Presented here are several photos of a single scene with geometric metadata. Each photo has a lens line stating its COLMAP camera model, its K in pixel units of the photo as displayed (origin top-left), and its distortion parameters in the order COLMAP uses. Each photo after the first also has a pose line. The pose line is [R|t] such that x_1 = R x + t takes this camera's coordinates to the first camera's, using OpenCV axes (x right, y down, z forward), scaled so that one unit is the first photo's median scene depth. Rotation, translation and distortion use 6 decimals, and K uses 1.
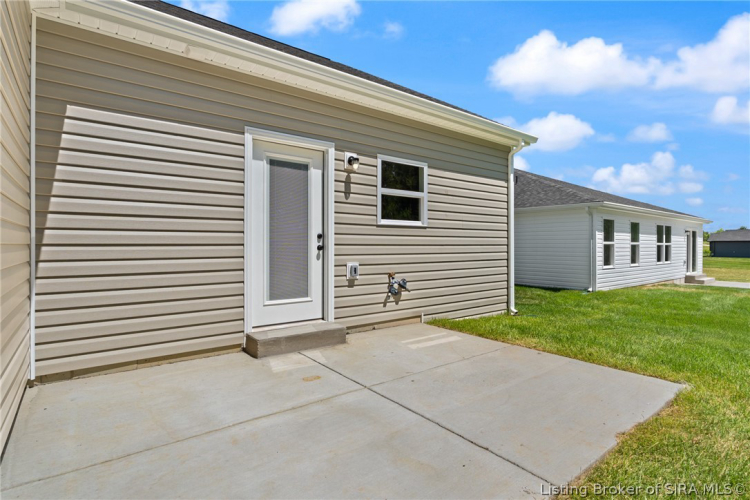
lens RADIAL K [[376.8, 0, 376.2], [0, 376.8, 245.0], [0, 0, 1]] dist [-0.000403, 0.000151]
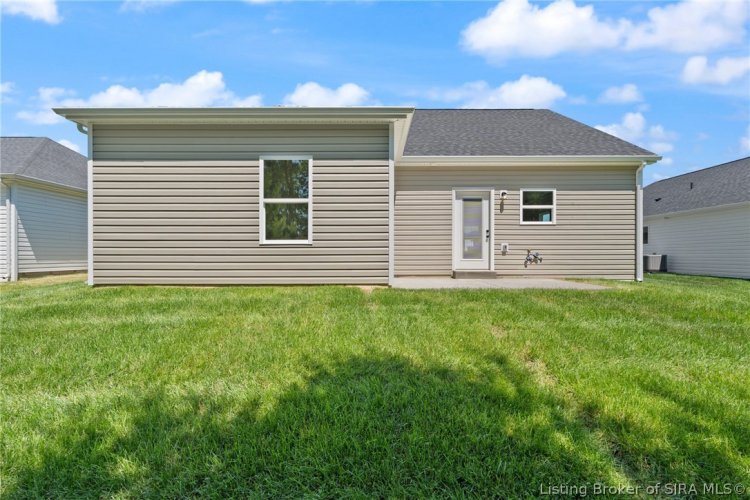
lens RADIAL K [[370.3, 0, 375.3], [0, 370.3, 252.9], [0, 0, 1]] dist [-0.002070, -0.000265]
pose [[0.788651, 0.000024, -0.614841, 0.591311], [0.000944, 0.999999, 0.001249, 0.090147], [0.614840, -0.001565, 0.788650, -0.973989]]
